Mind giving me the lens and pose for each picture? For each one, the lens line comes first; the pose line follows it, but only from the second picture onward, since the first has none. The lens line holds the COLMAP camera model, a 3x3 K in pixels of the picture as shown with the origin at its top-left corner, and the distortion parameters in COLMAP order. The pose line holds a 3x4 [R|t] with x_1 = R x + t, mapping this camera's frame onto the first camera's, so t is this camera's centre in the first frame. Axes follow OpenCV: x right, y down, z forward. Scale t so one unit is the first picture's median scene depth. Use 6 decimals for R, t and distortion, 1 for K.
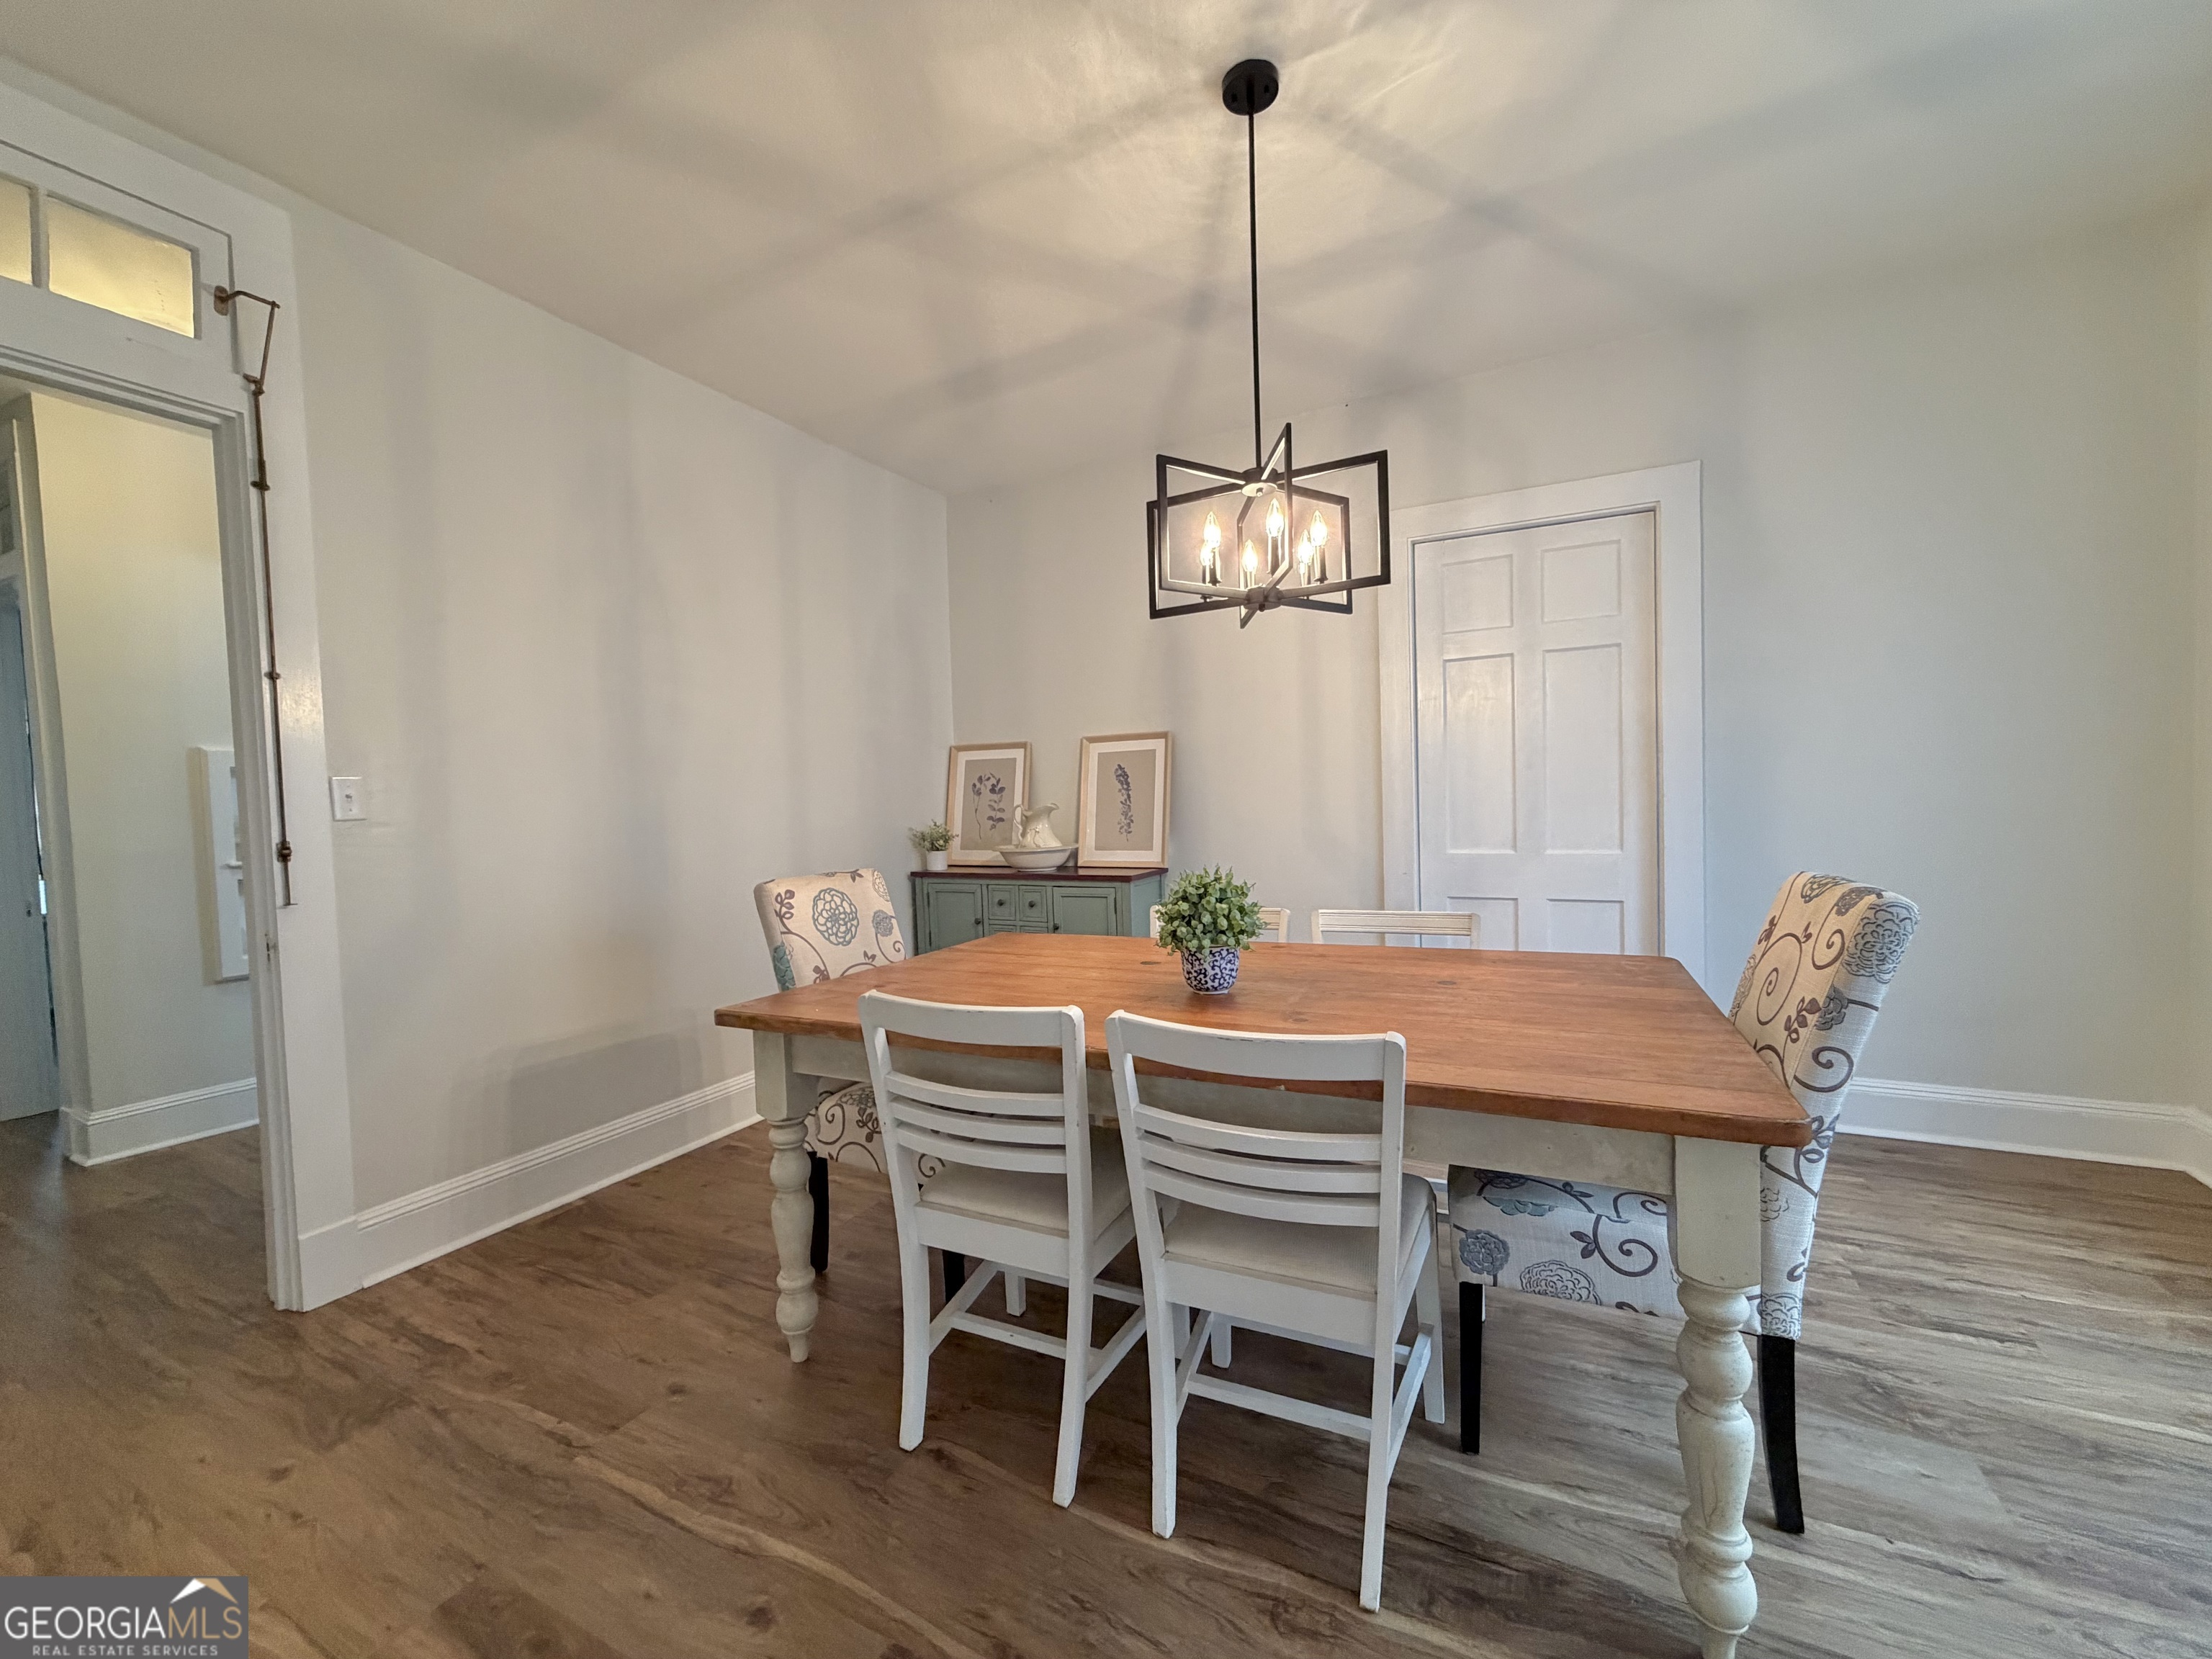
lens RADIAL K [[882.4, 0, 1097.8], [0, 882.4, 831.4], [0, 0, 1]] dist [-0.000030, 0.000109]
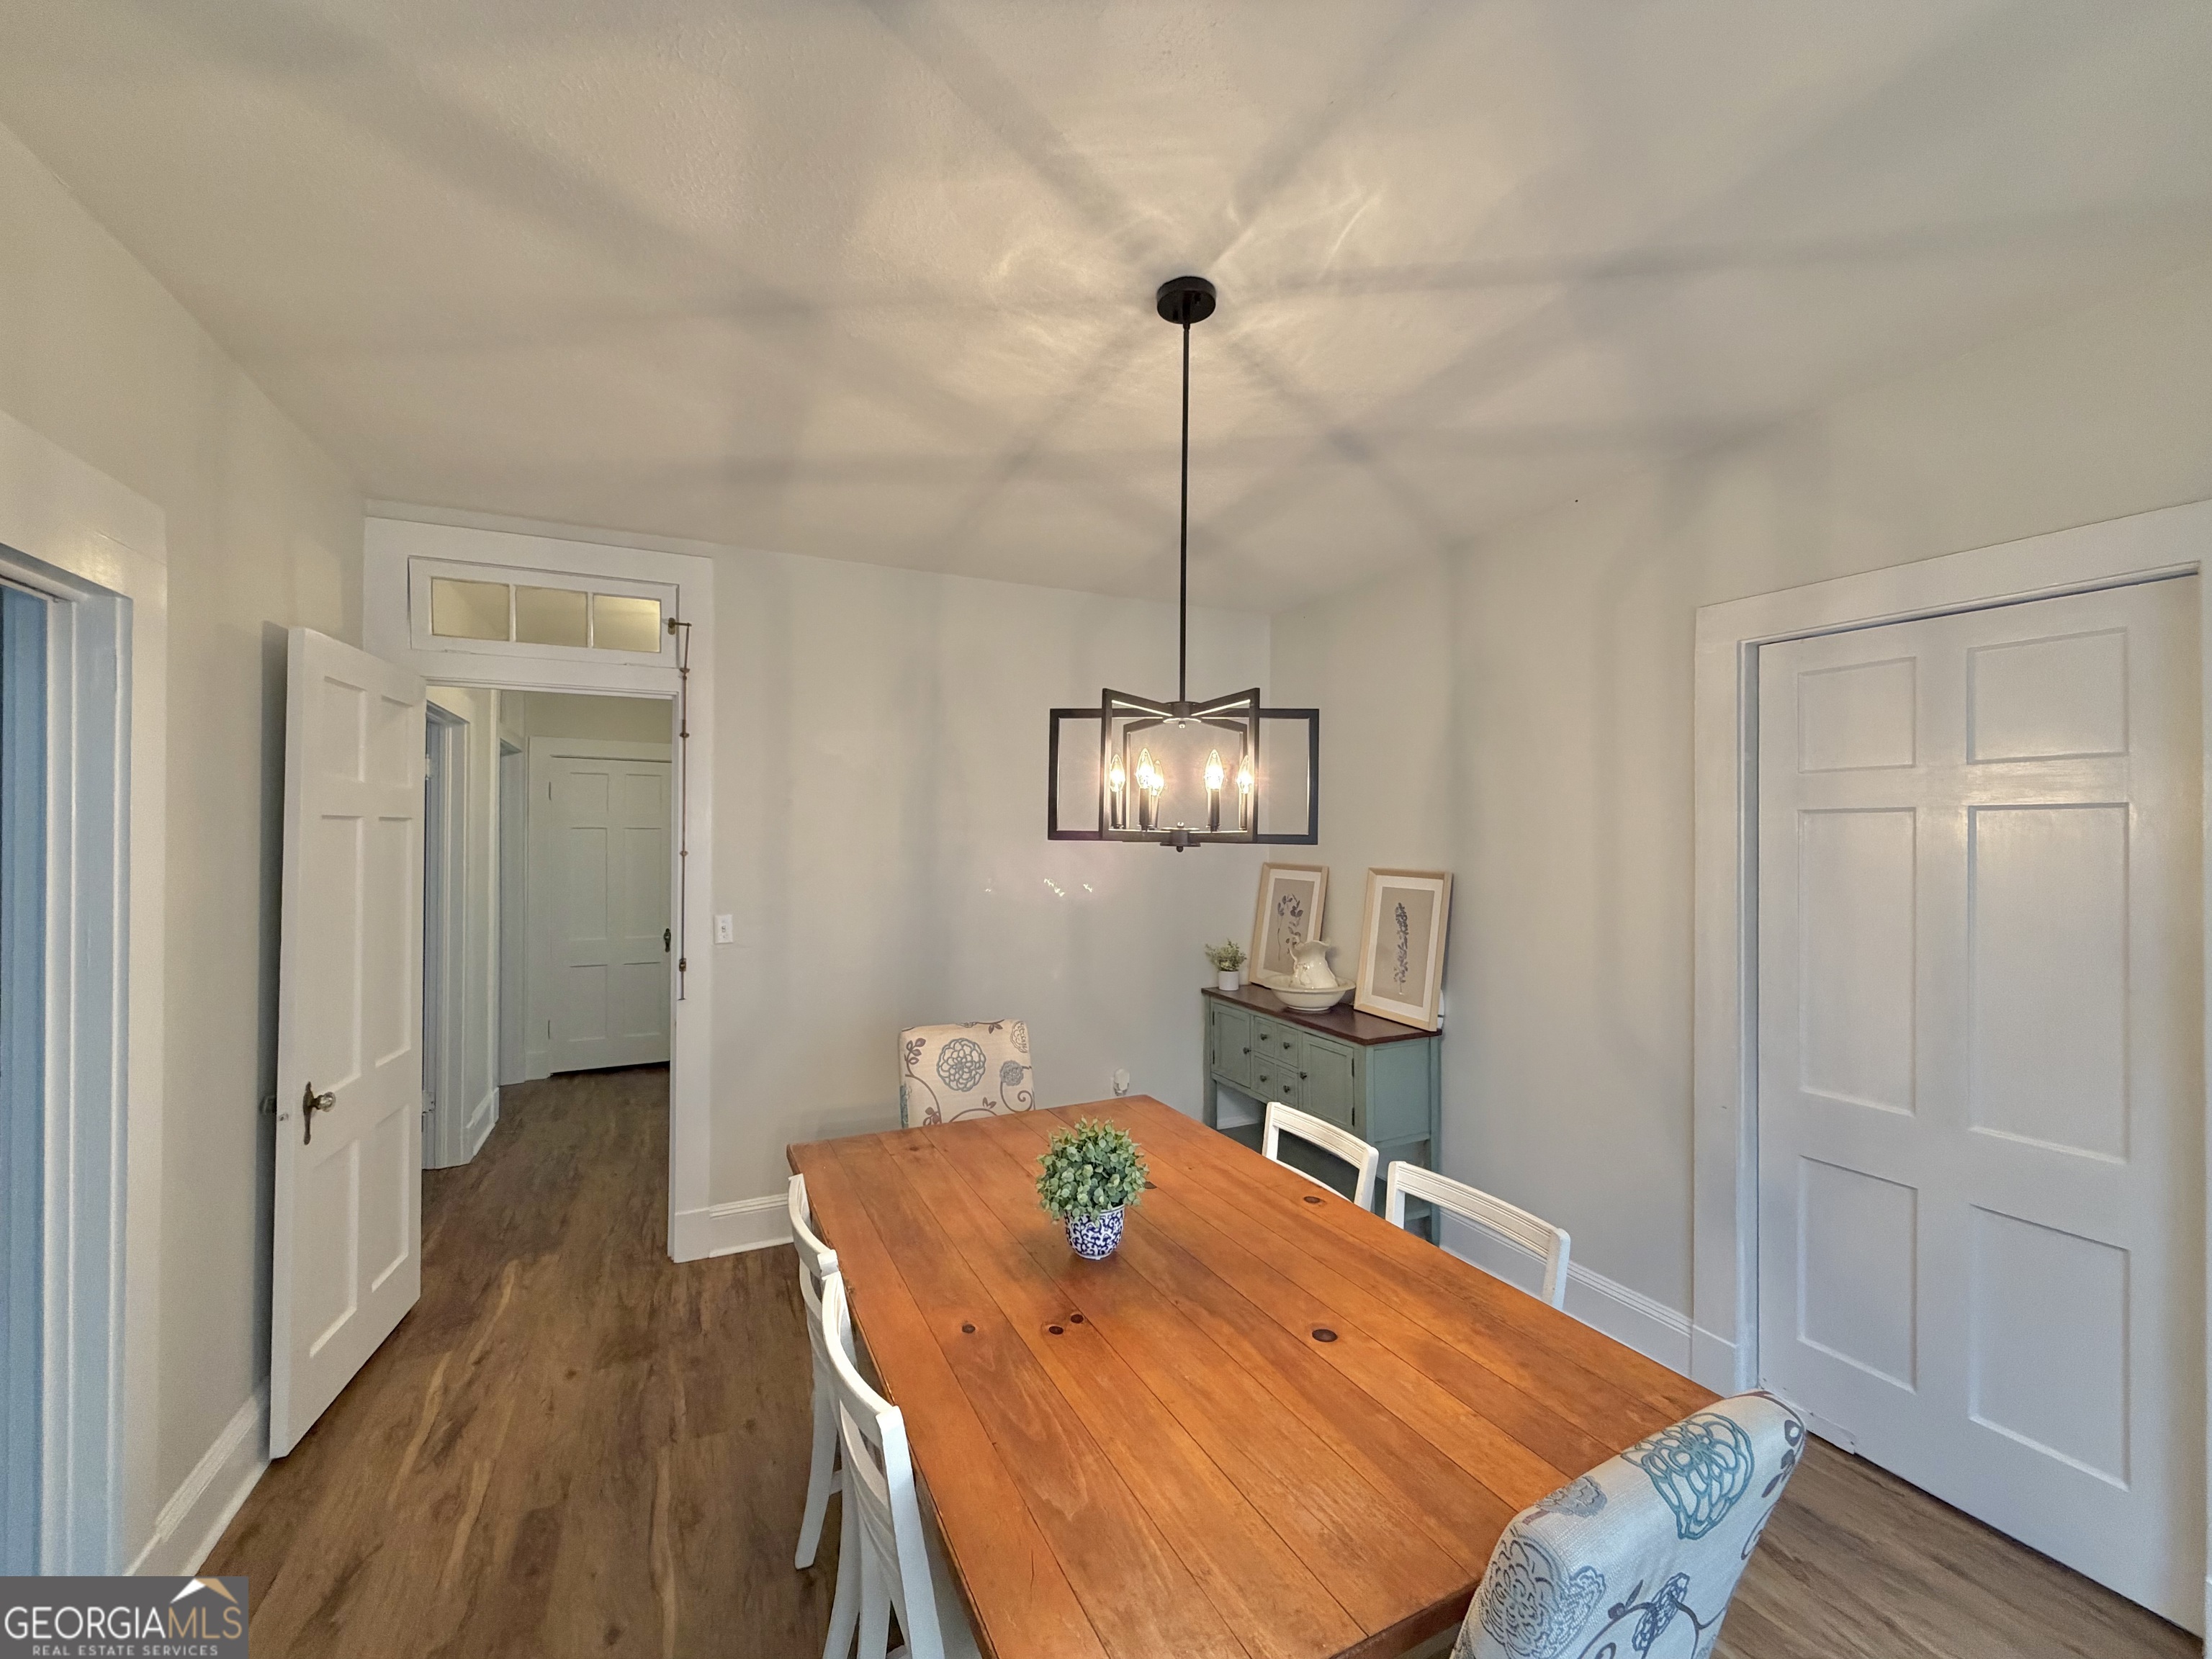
lens RADIAL K [[884.4, 0, 1099.4], [0, 884.4, 830.6], [0, 0, 1]] dist [0.000167, 0.000324]
pose [[0.791397, 0.031155, -0.610508, 0.552140], [-0.049045, 0.998717, -0.012611, -0.206766], [0.609332, 0.039923, 0.791909, 0.172838]]
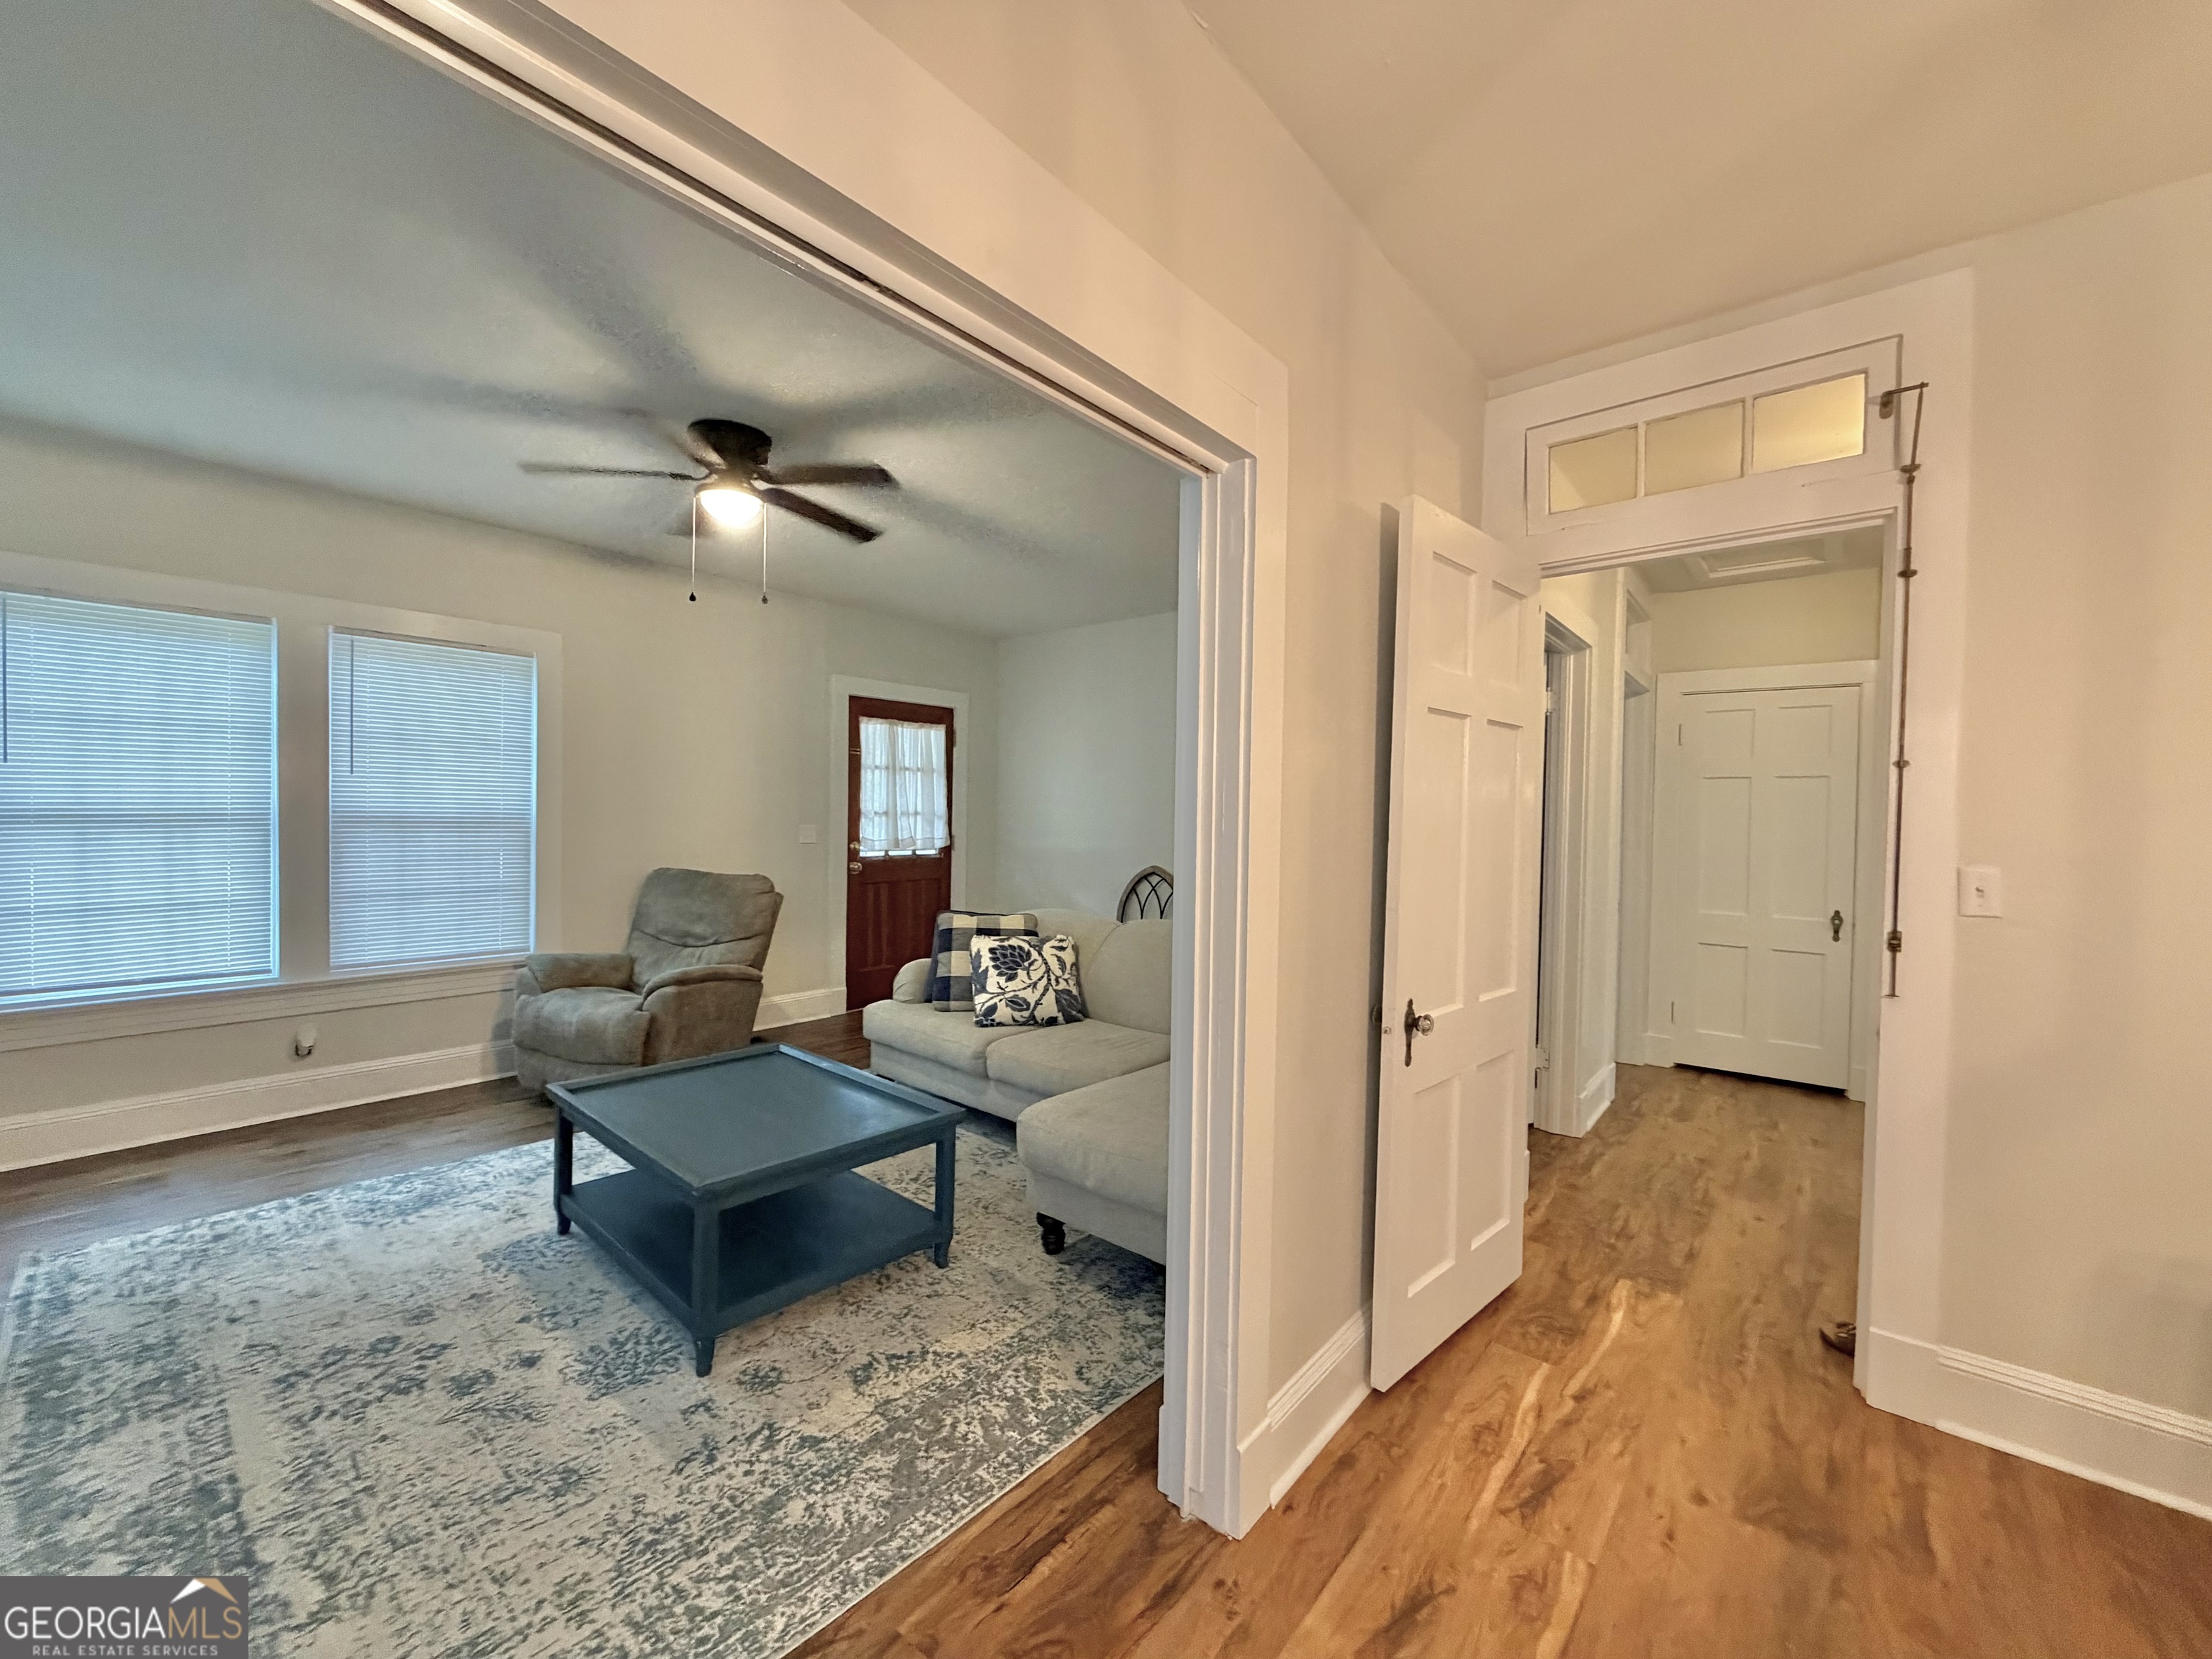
lens RADIAL K [[884.4, 0, 1099.4], [0, 884.4, 830.6], [0, 0, 1]] dist [0.000167, 0.000324]
pose [[-0.217975, 0.045798, -0.974879, 0.205065], [-0.042473, 0.997507, 0.056357, -0.105719], [0.975030, 0.053691, -0.215487, 0.301686]]
